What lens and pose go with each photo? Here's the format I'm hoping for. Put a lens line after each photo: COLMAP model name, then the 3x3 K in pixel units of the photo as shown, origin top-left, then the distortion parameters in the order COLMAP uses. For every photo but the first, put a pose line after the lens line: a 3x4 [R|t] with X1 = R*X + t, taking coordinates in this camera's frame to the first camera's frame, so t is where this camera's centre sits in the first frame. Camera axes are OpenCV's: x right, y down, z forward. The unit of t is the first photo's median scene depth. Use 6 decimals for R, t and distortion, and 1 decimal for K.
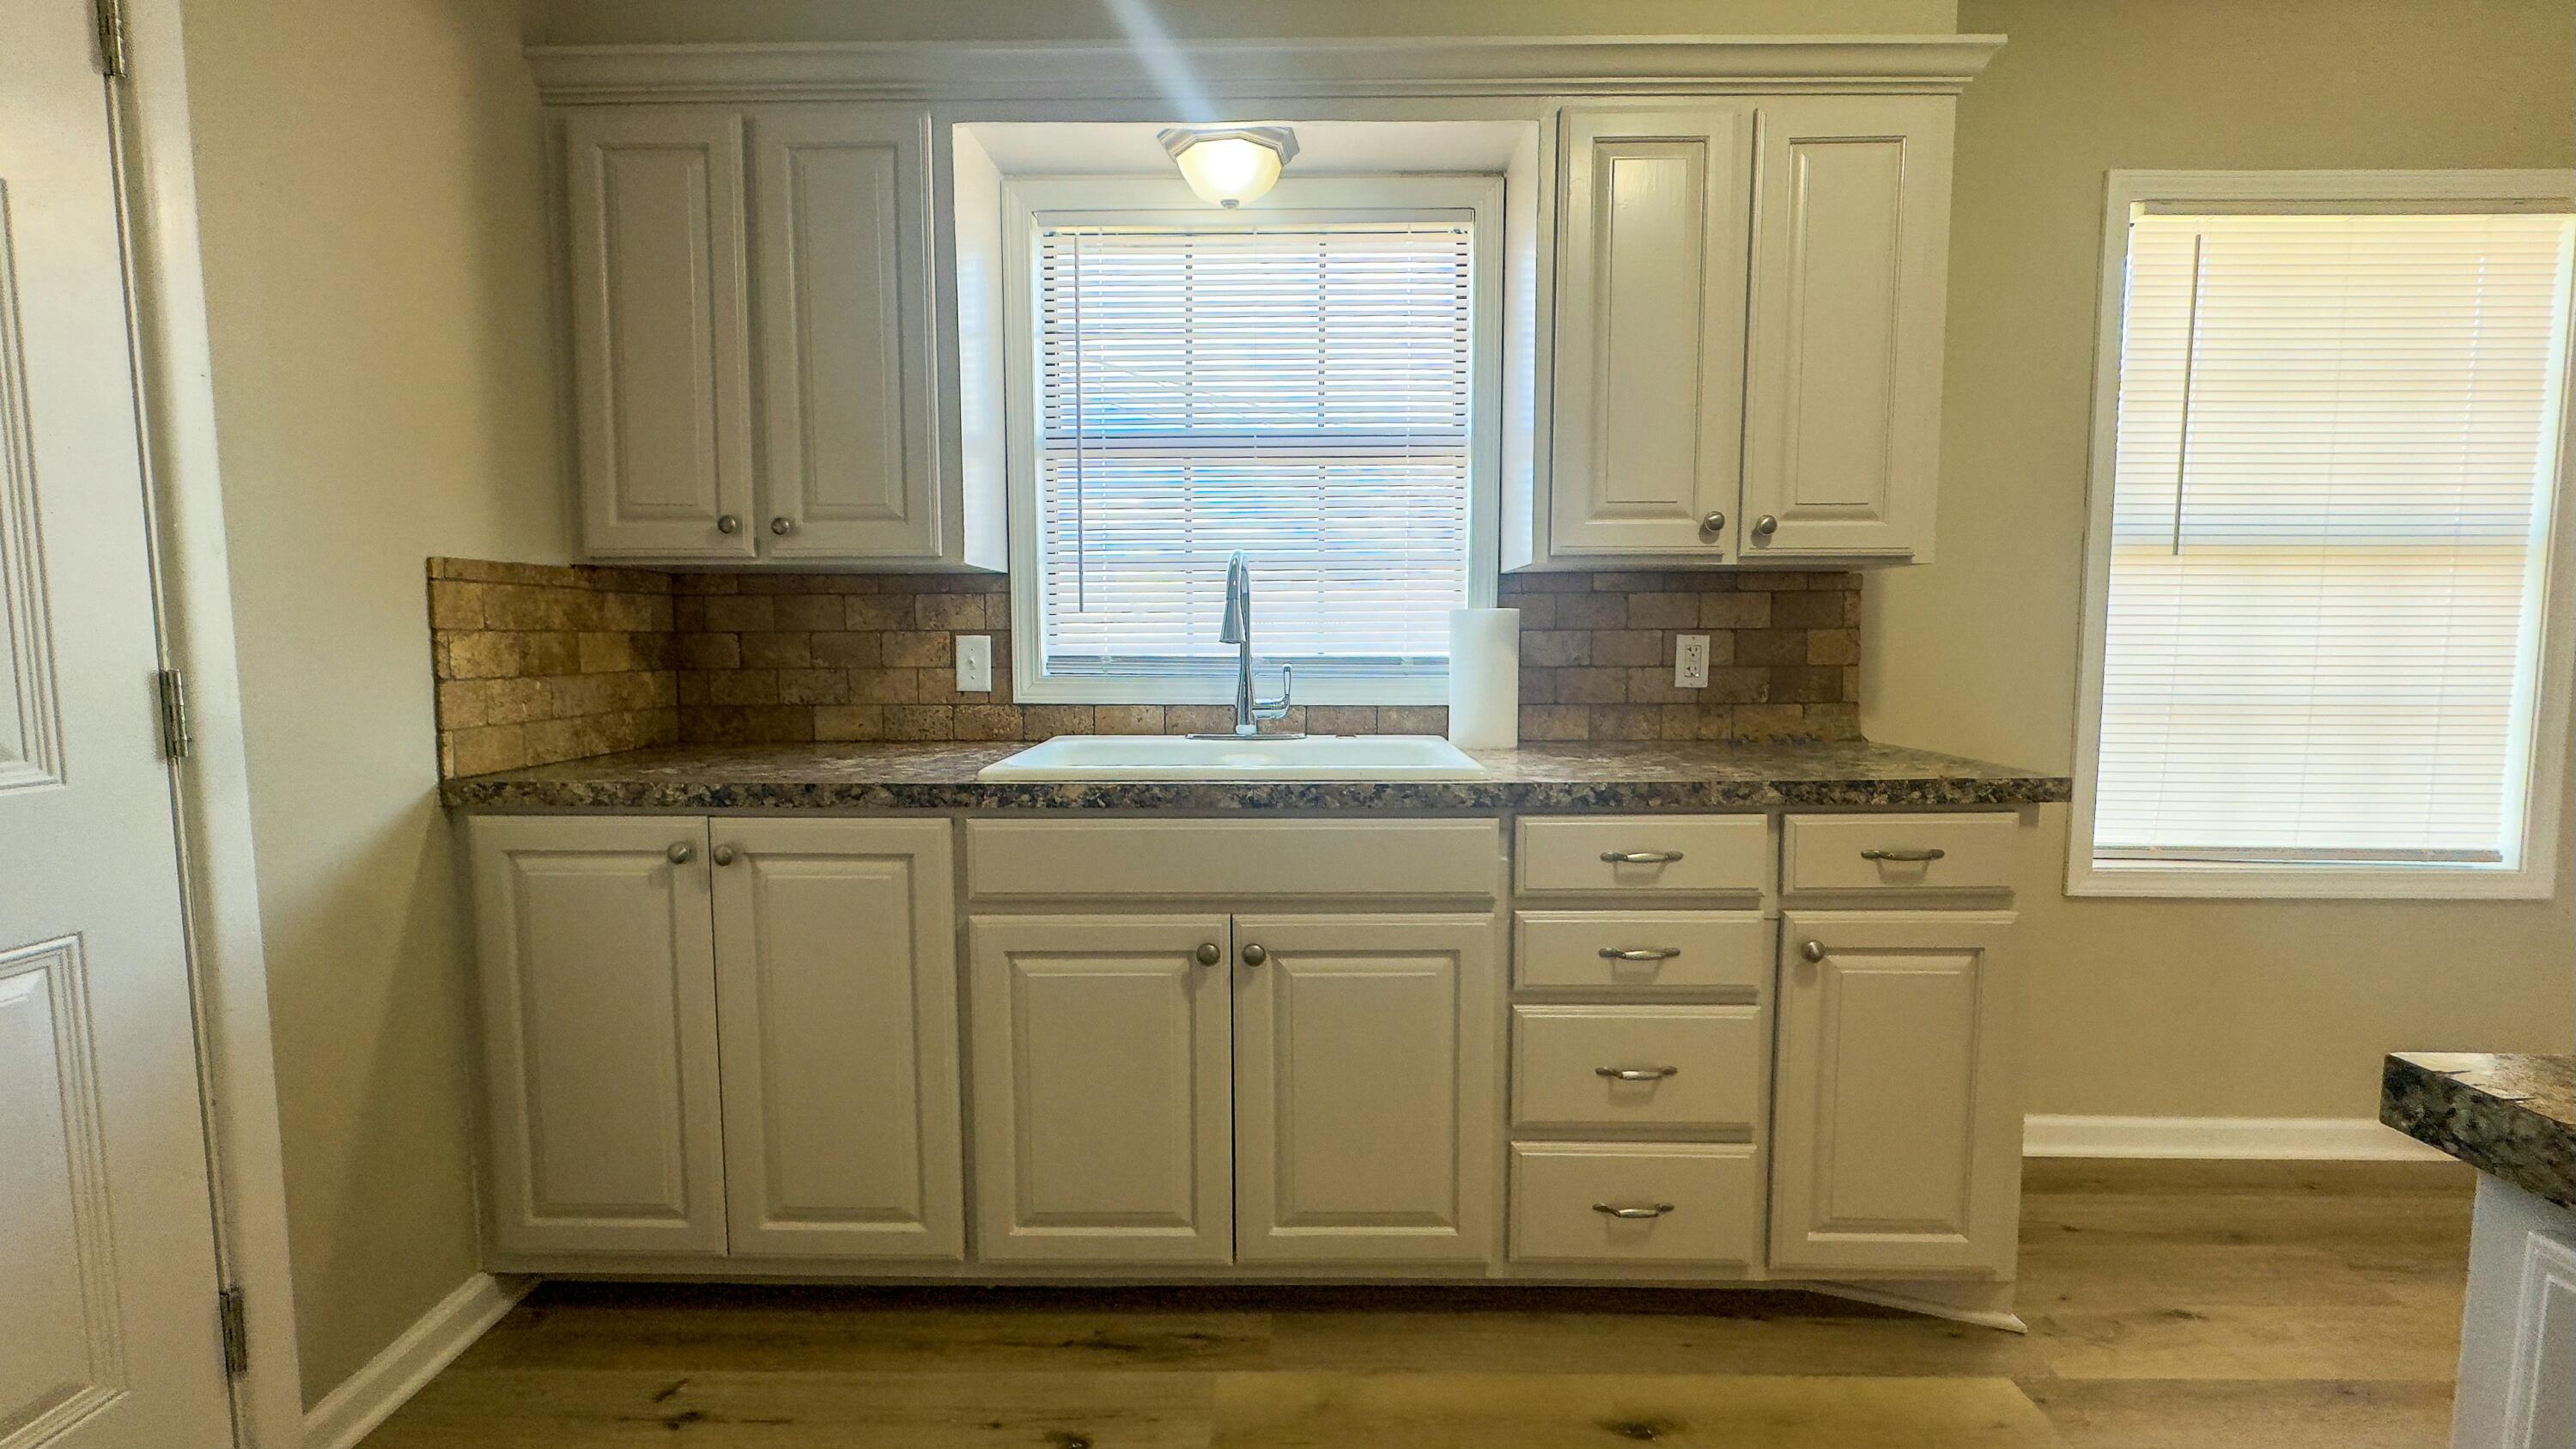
lens RADIAL K [[1045.1, 0, 1302.3], [0, 1045.1, 720.2], [0, 0, 1]] dist [0.003177, -0.000135]
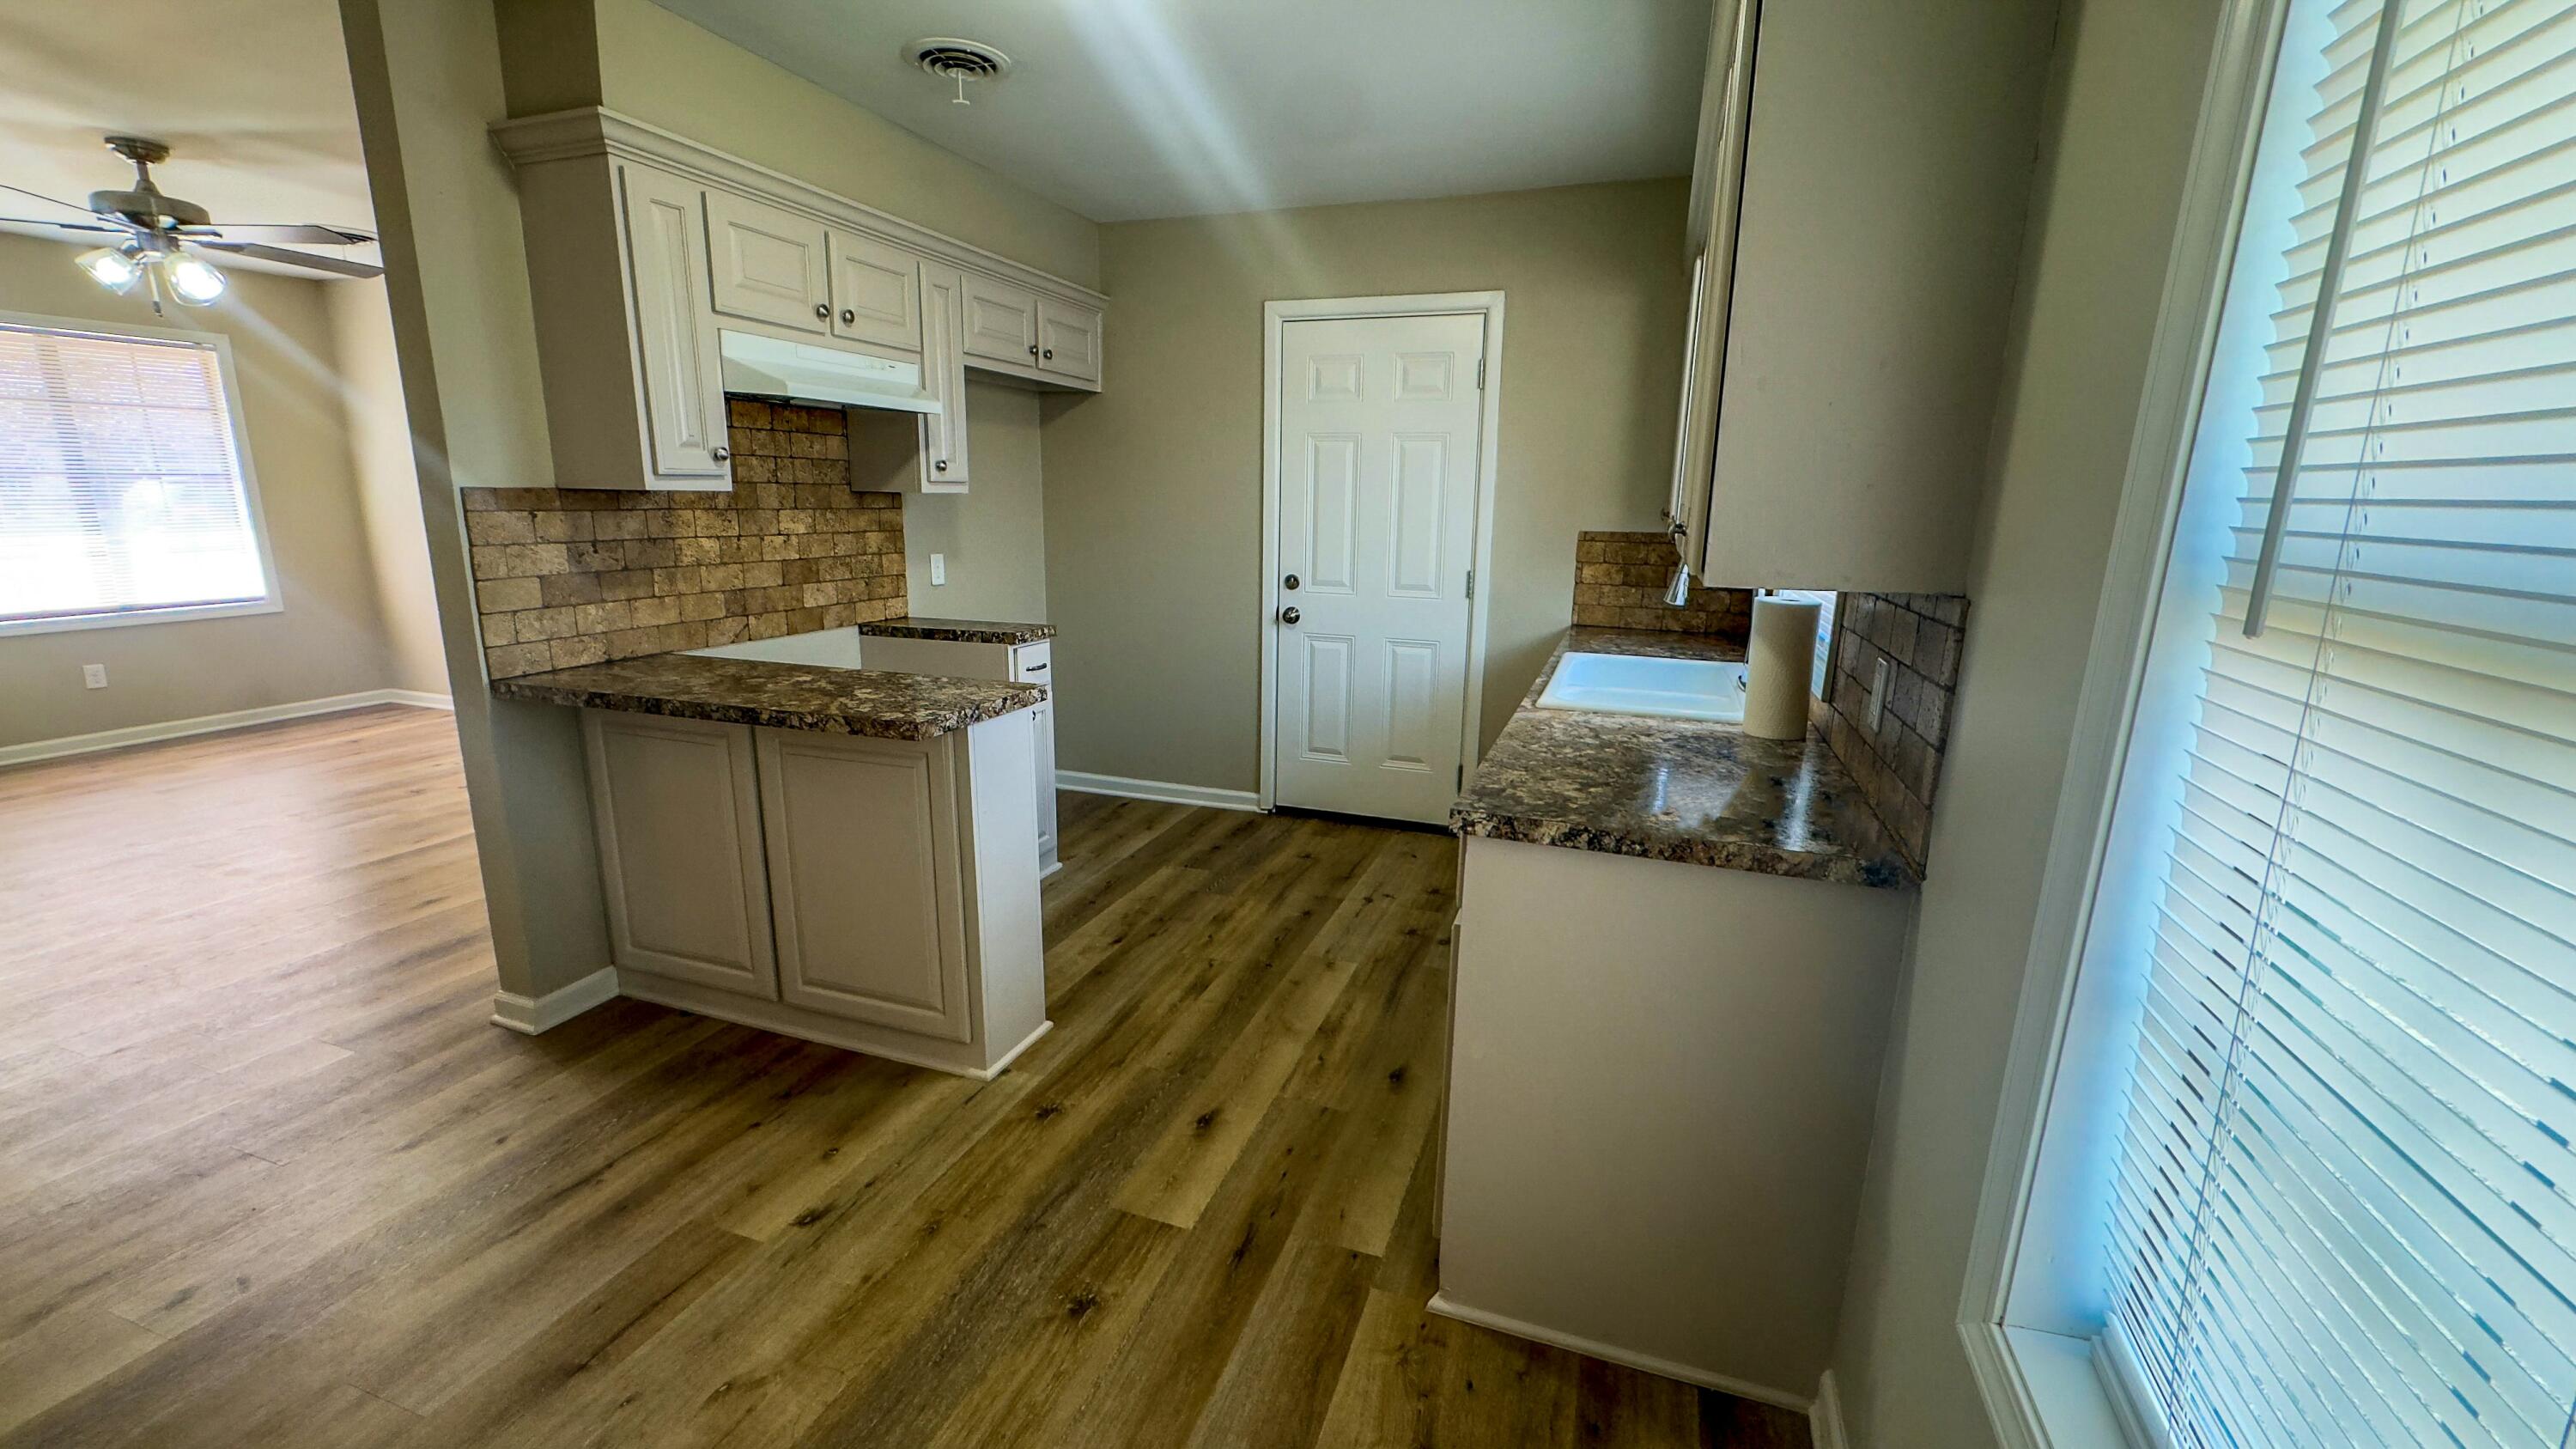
lens RADIAL K [[1045.1, 0, 1297.6], [0, 1045.1, 722.3], [0, 0, 1]] dist [0.003177, -0.000135]
pose [[-0.315768, 0.201654, -0.927160, 1.441725], [-0.098820, 0.964852, 0.243508, -0.216417], [0.943676, 0.168514, -0.284742, 0.978796]]
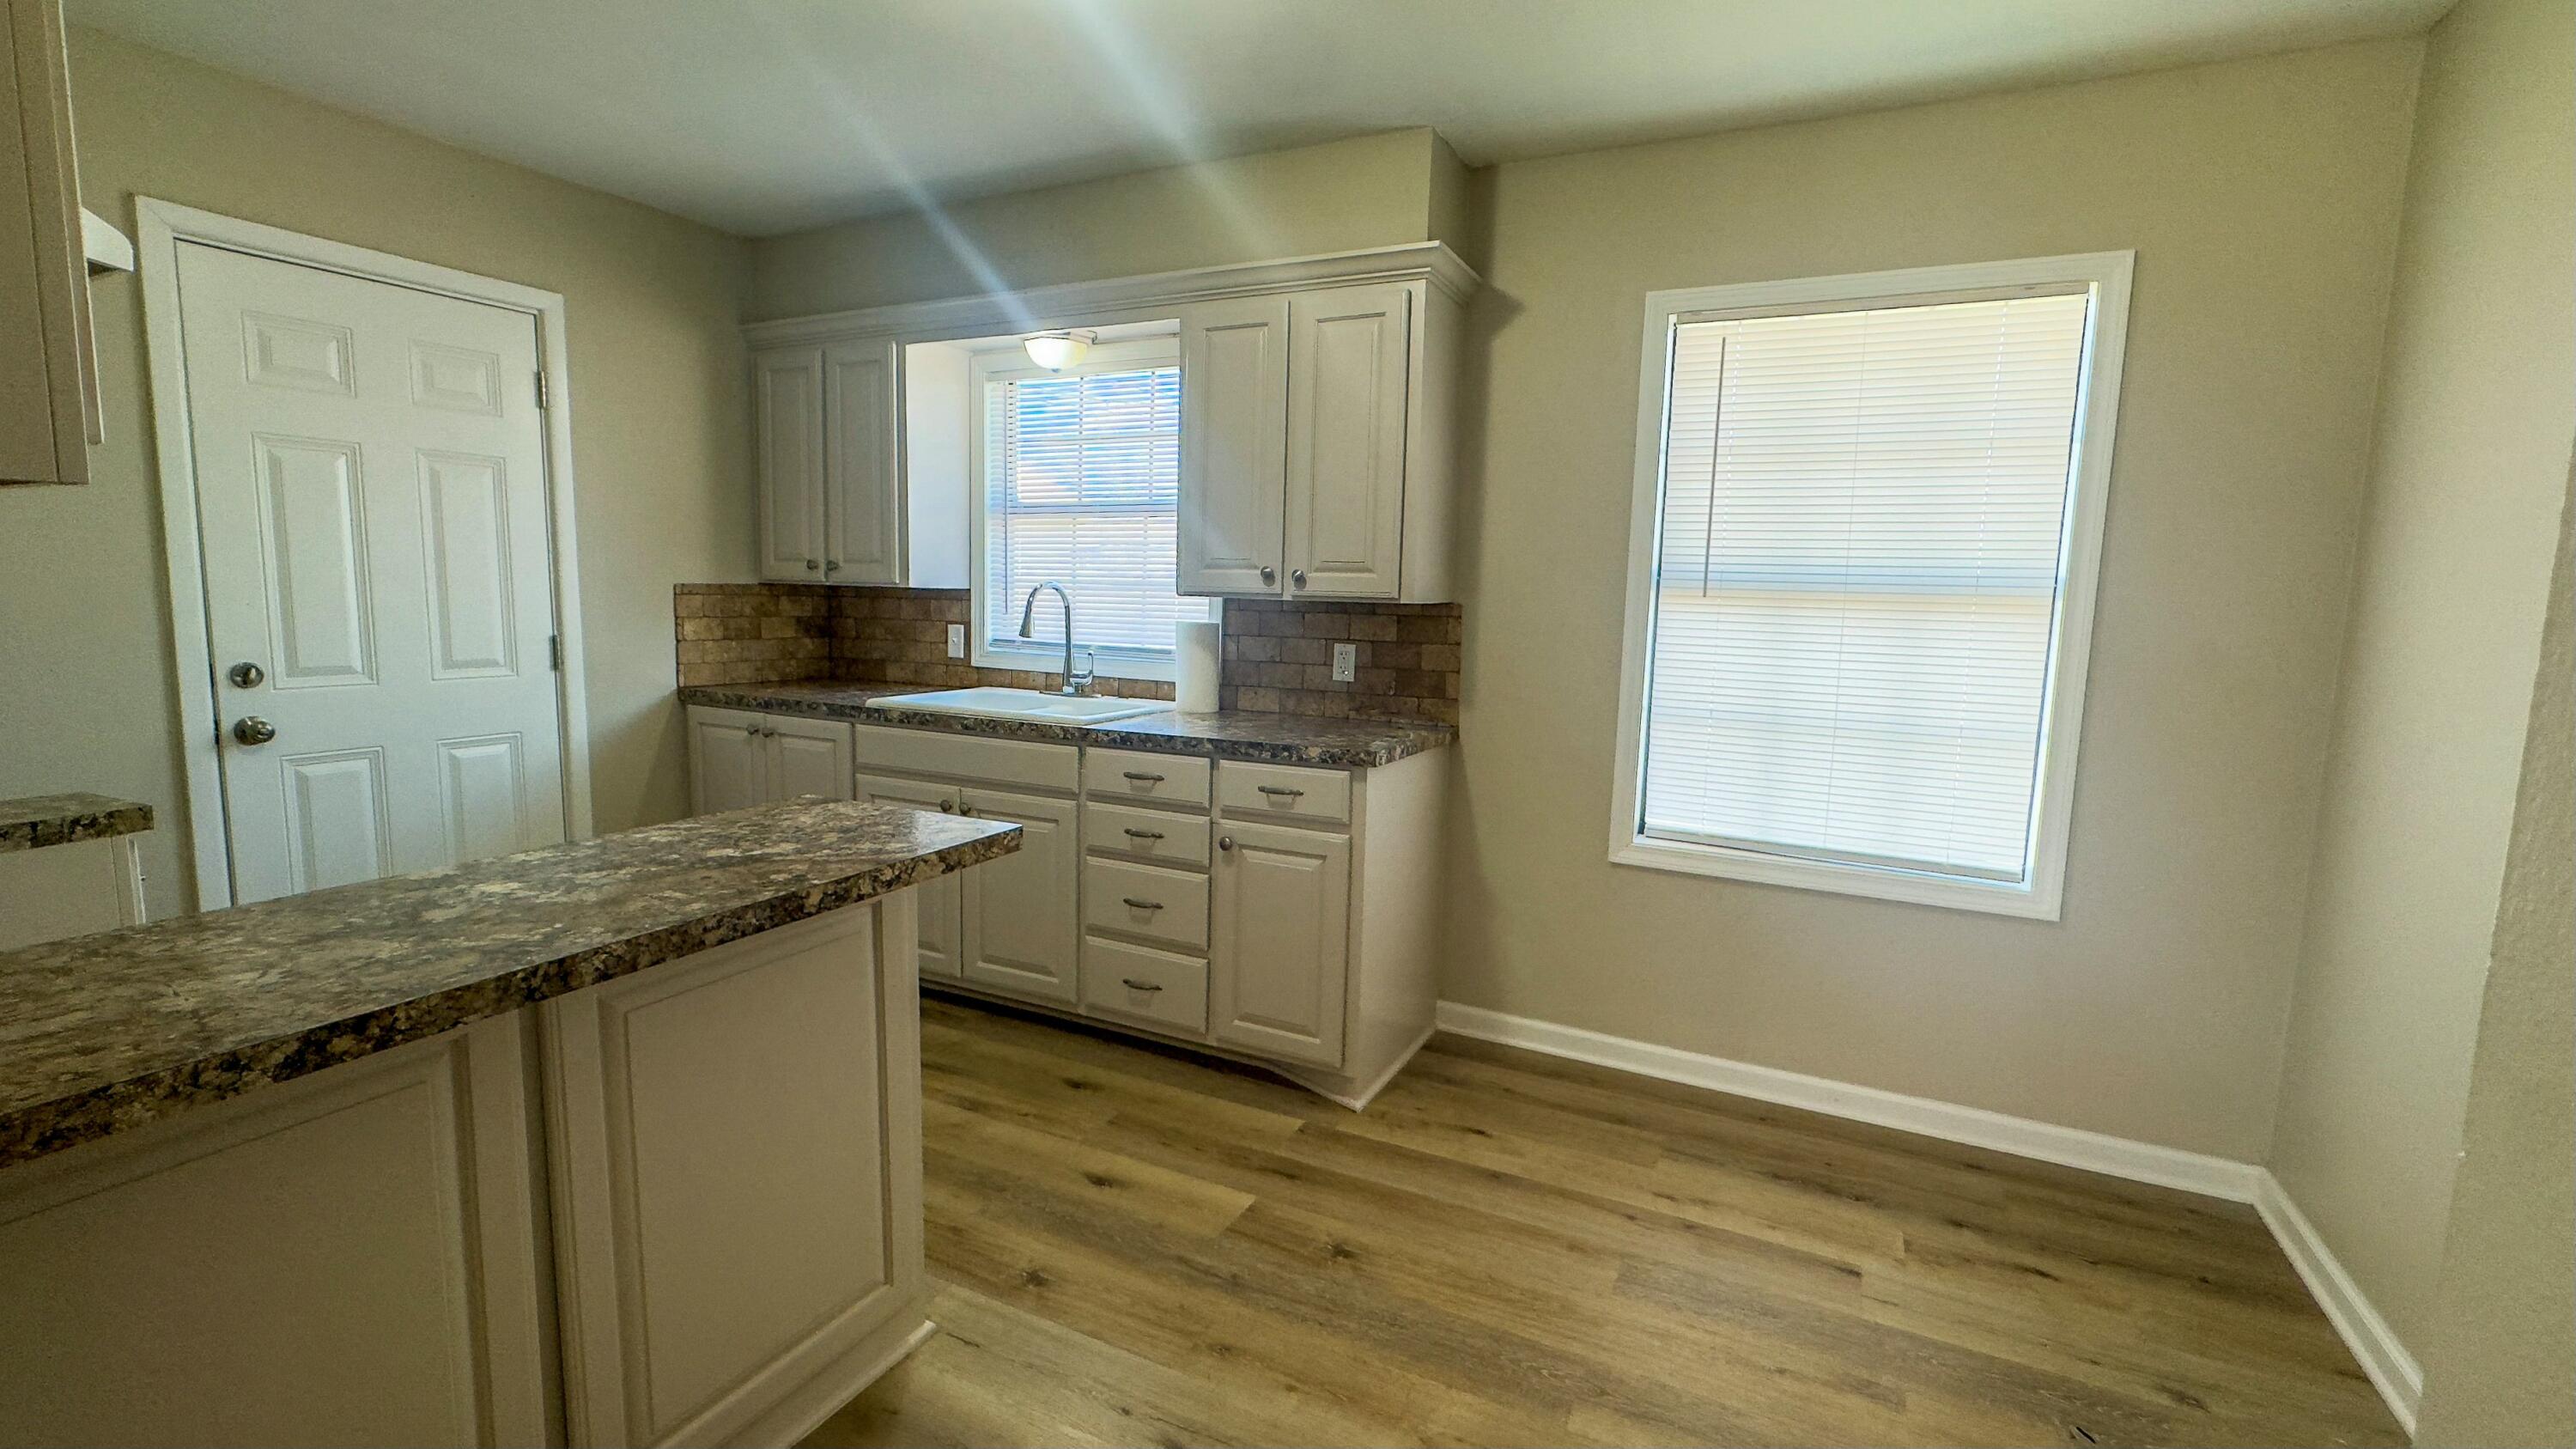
lens RADIAL K [[1094.7, 0, 1312.3], [0, 1094.7, 712.8], [0, 0, 1]] dist [0.007850, -0.000144]
pose [[0.904085, 0.072323, -0.421189, 1.137886], [-0.061798, 0.997342, 0.038604, -0.050215], [0.422862, -0.008872, 0.906151, -0.428444]]
